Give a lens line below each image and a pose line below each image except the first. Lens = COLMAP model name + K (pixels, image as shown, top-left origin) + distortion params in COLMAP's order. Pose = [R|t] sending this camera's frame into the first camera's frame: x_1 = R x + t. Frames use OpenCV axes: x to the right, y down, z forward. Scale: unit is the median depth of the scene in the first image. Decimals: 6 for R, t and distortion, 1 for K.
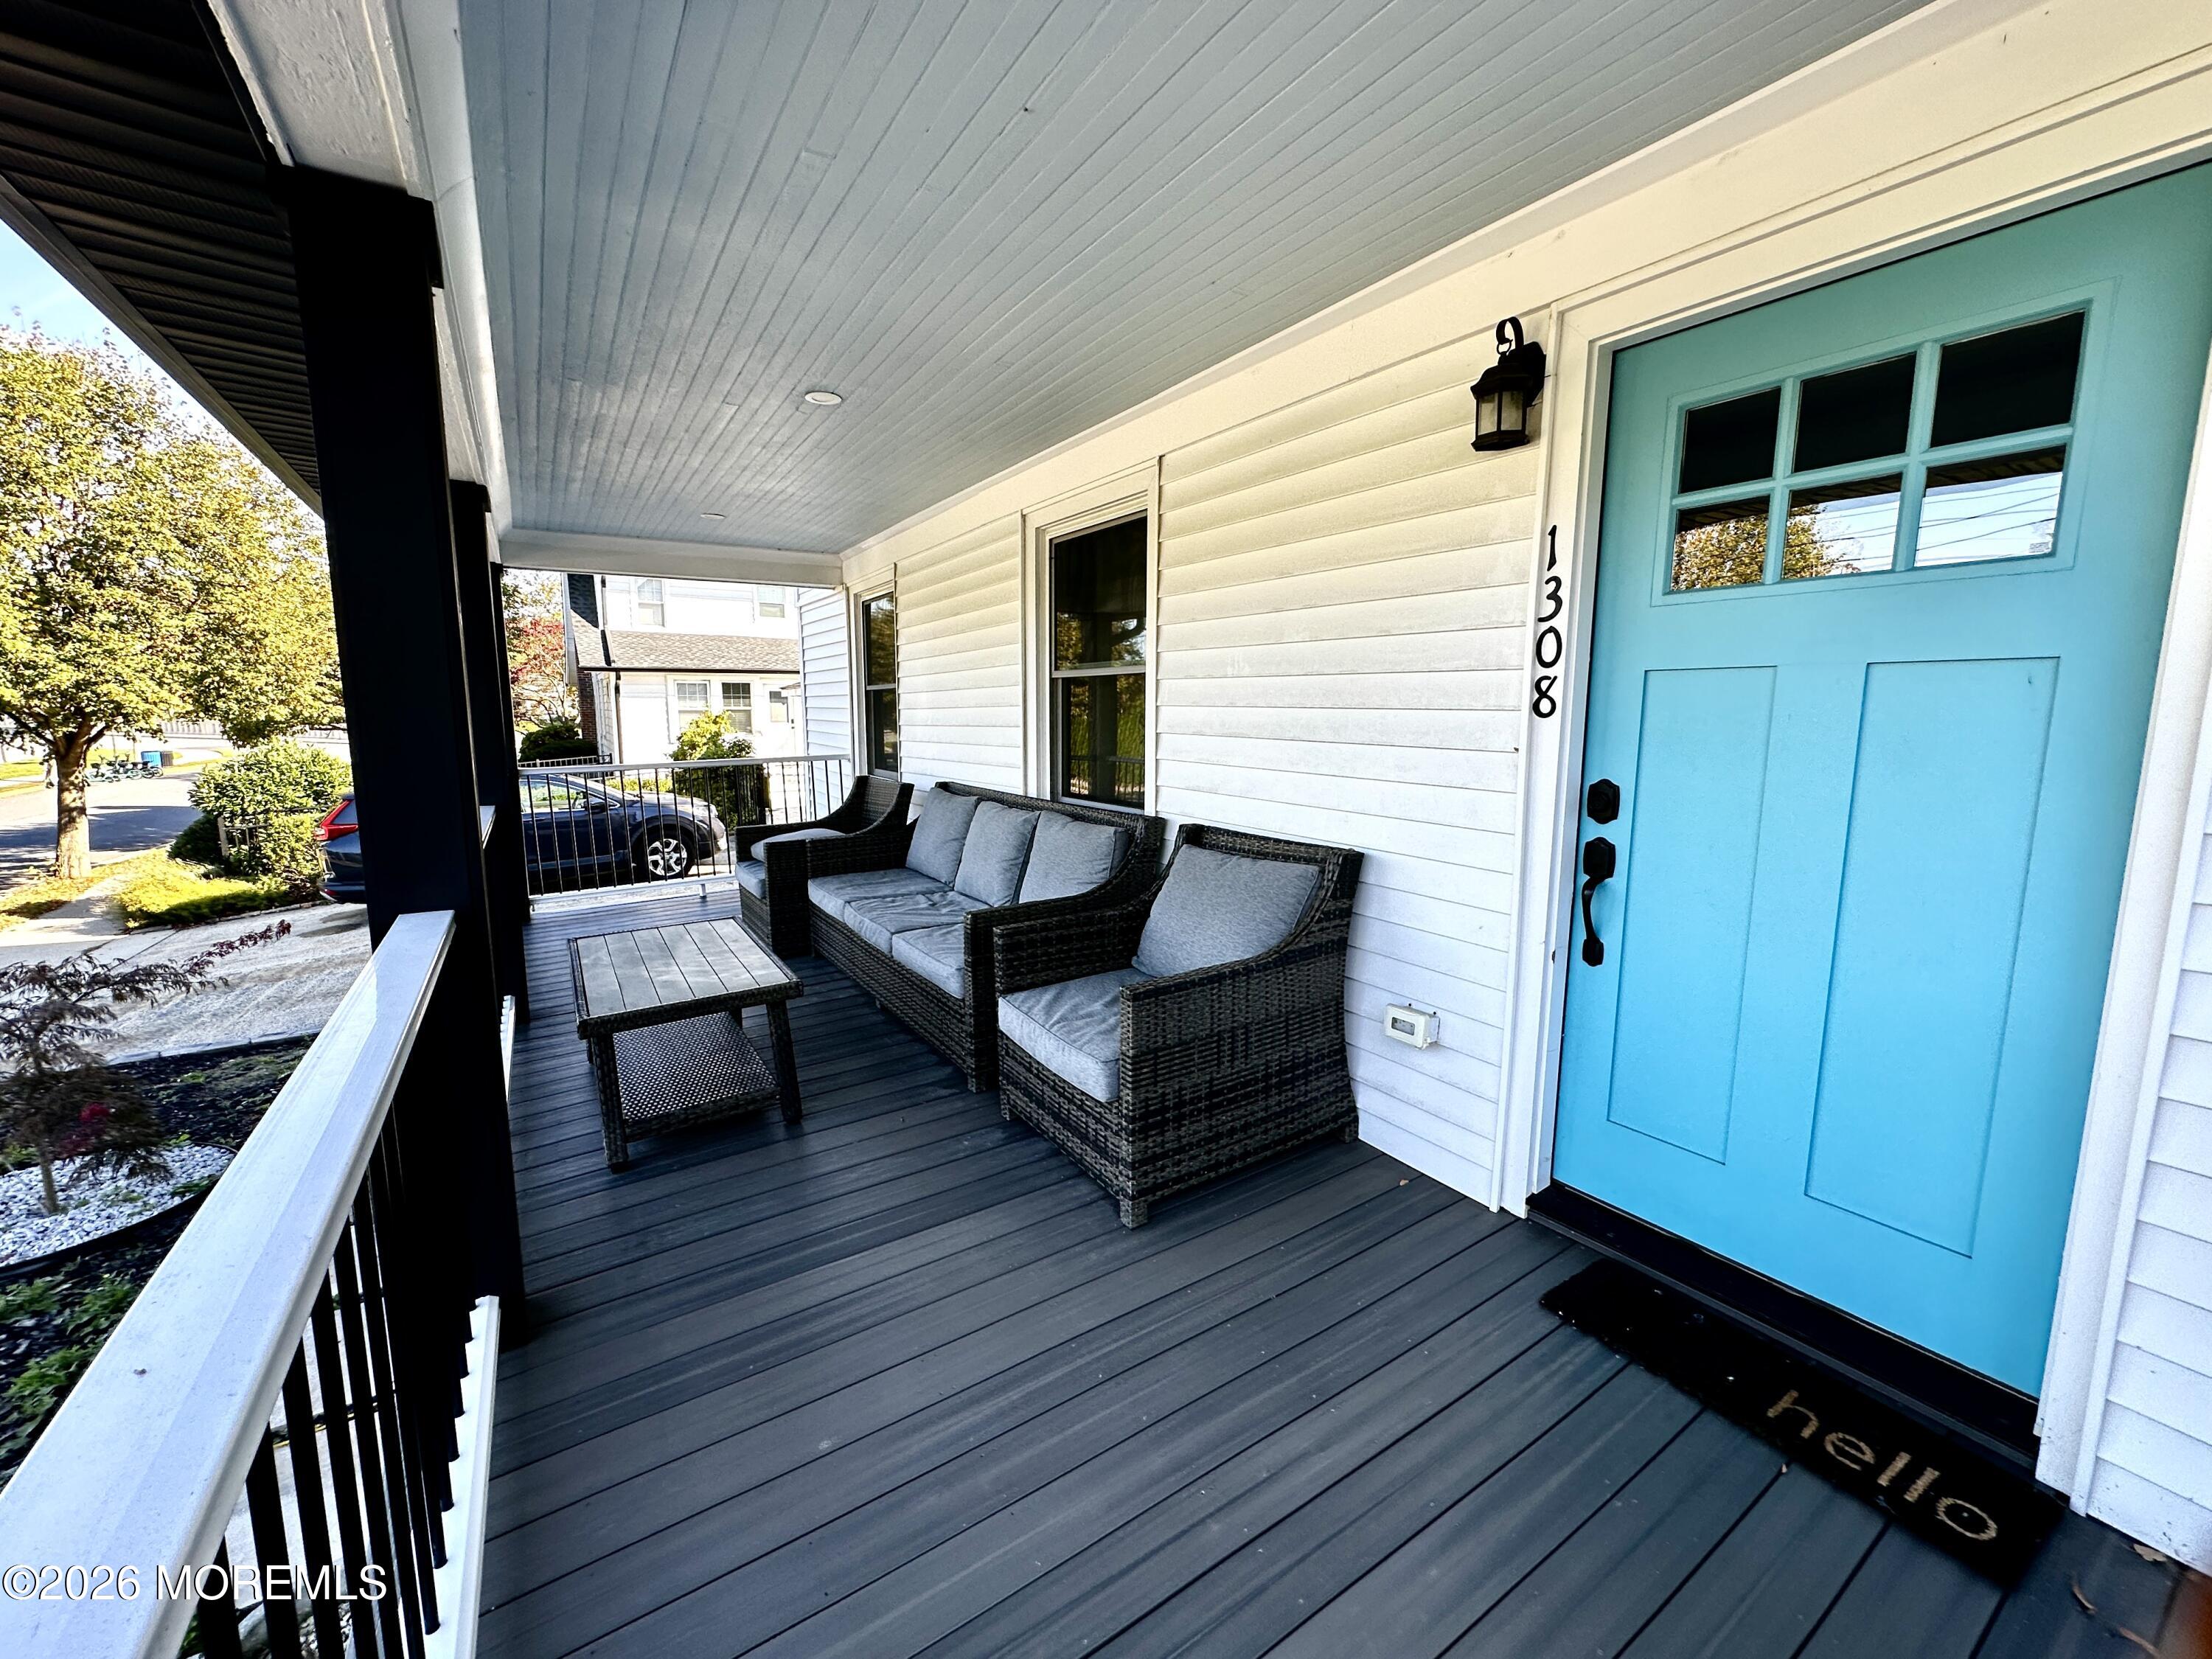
lens RADIAL K [[881.4, 0, 1104.2], [0, 881.4, 832.6], [0, 0, 1]] dist [-0.003174, 0.000647]
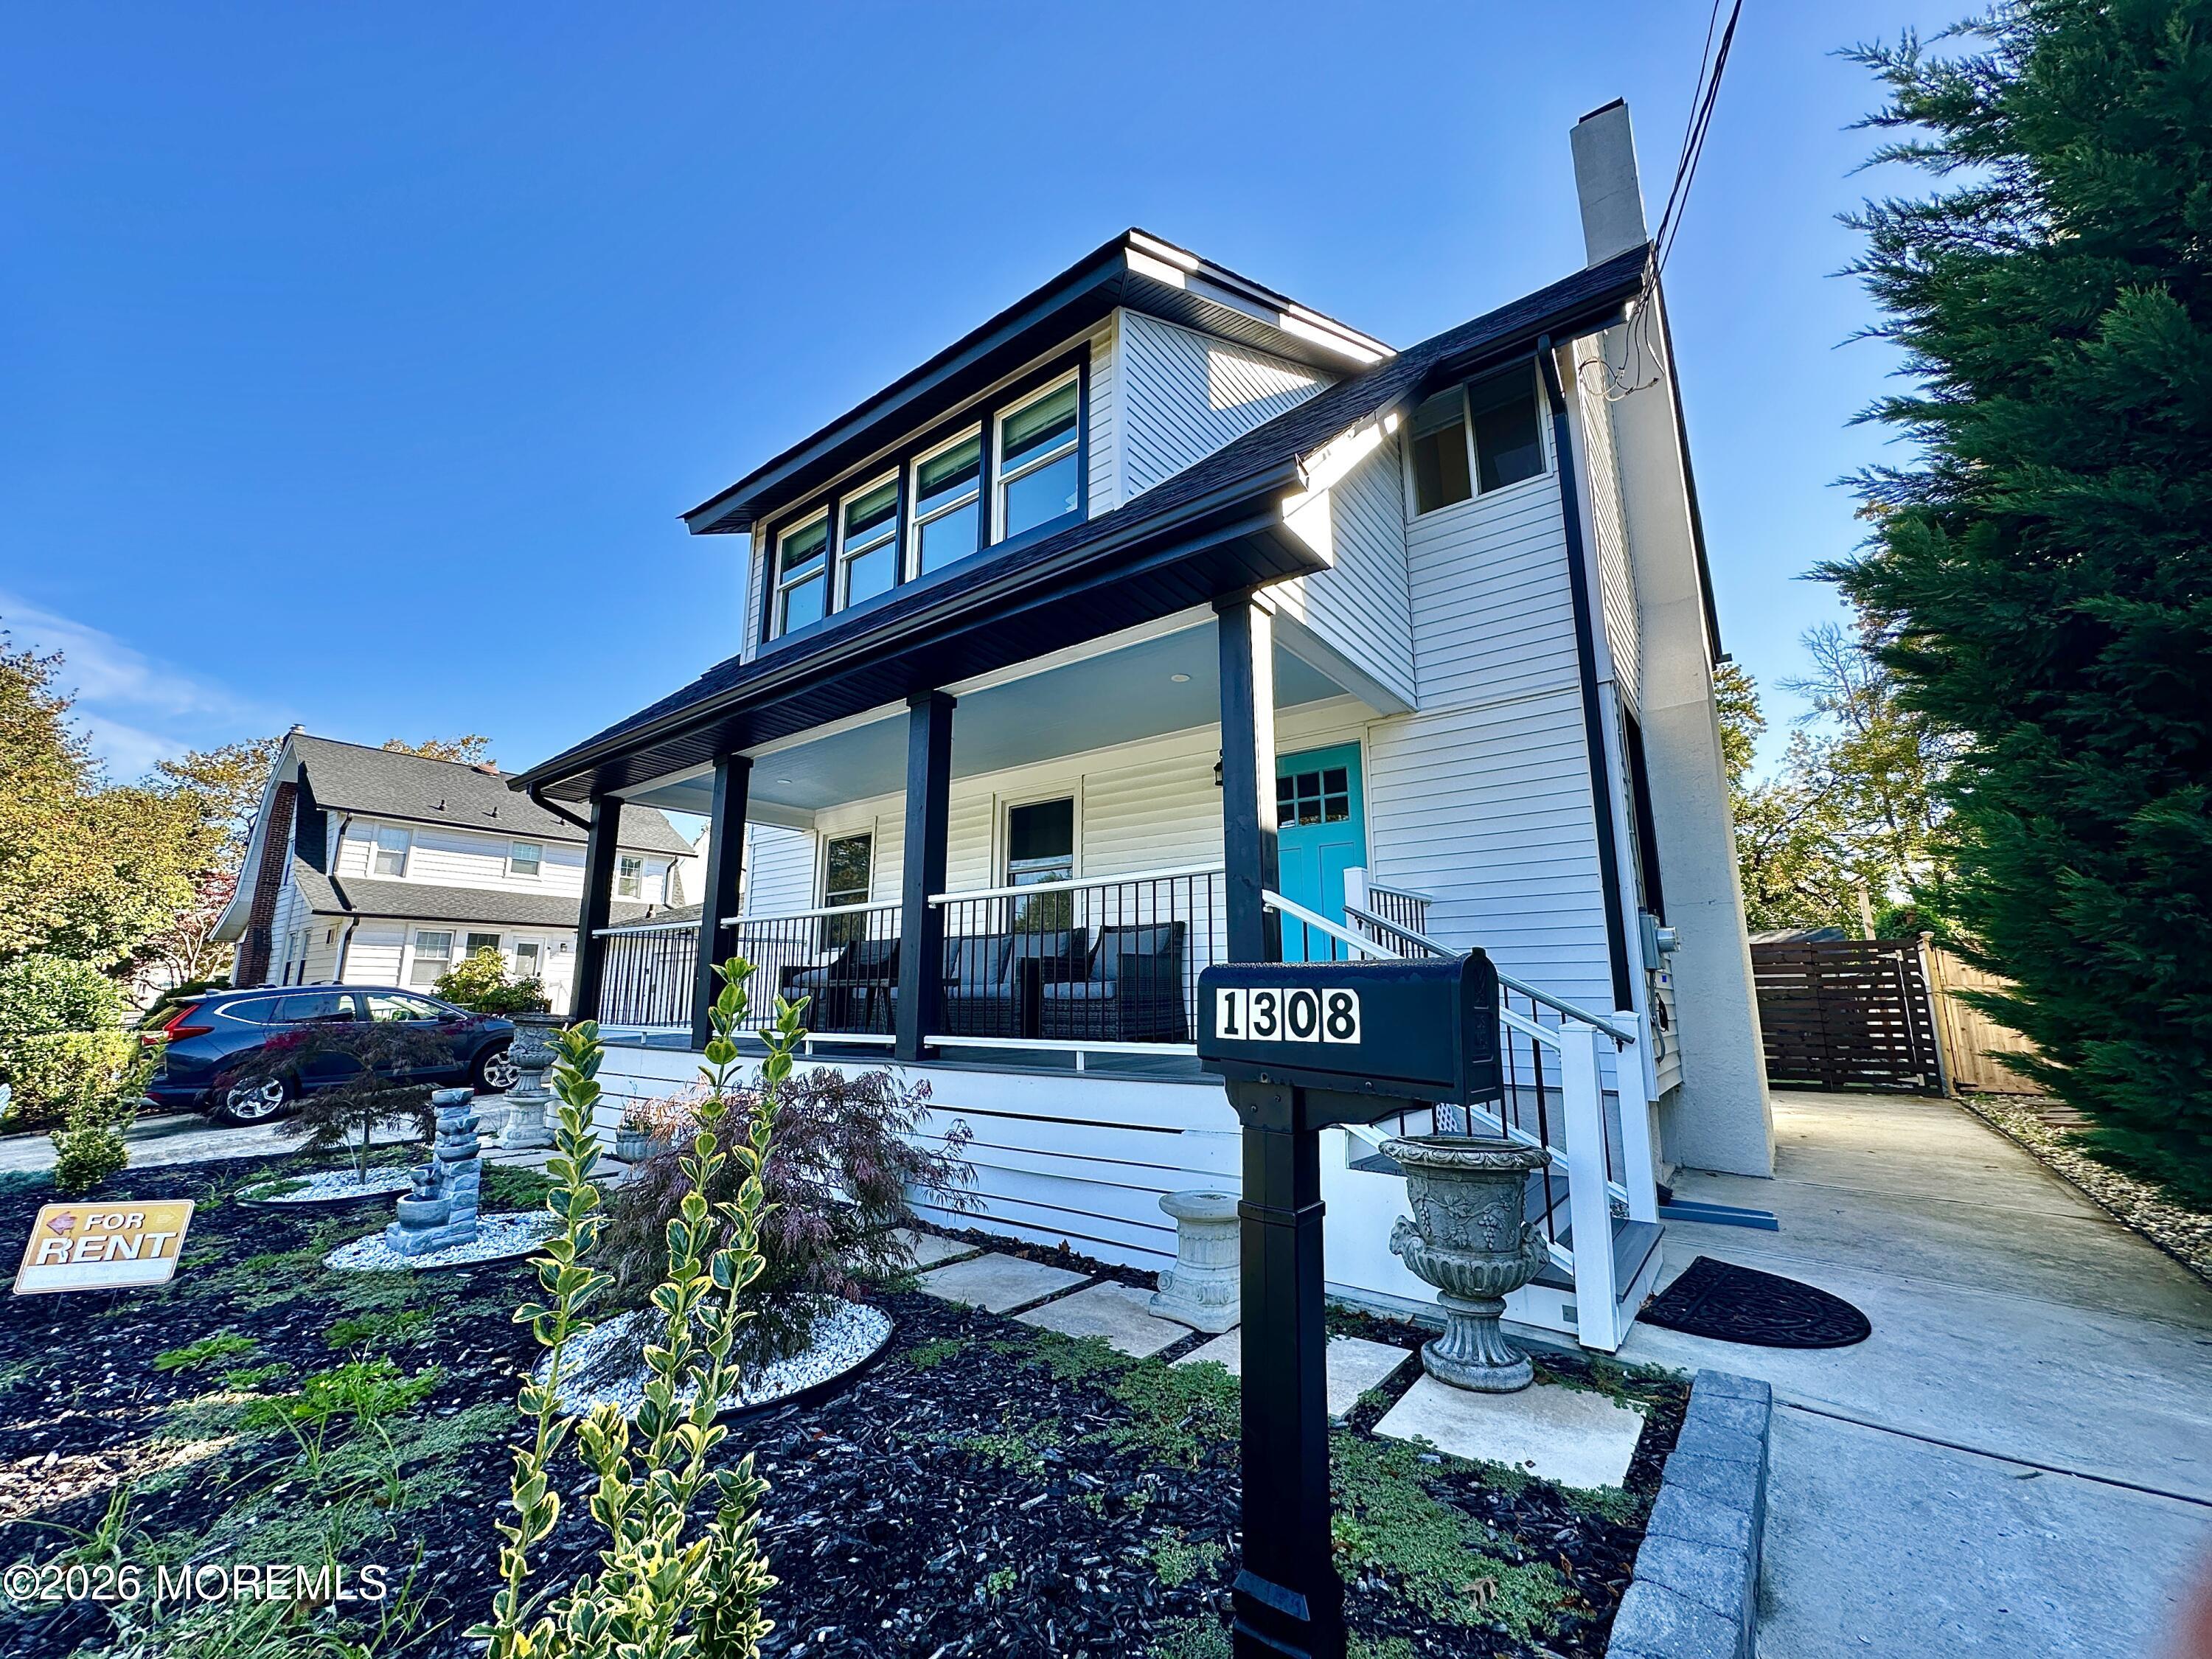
lens RADIAL K [[881.4, 0, 1107.6], [0, 881.4, 828.6], [0, 0, 1]] dist [-0.003174, 0.000647]
pose [[0.943678, 0.062569, 0.324896, -0.162433], [0.046060, 0.947552, -0.316267, 0.118841], [-0.327644, 0.313419, 0.891301, -0.278988]]
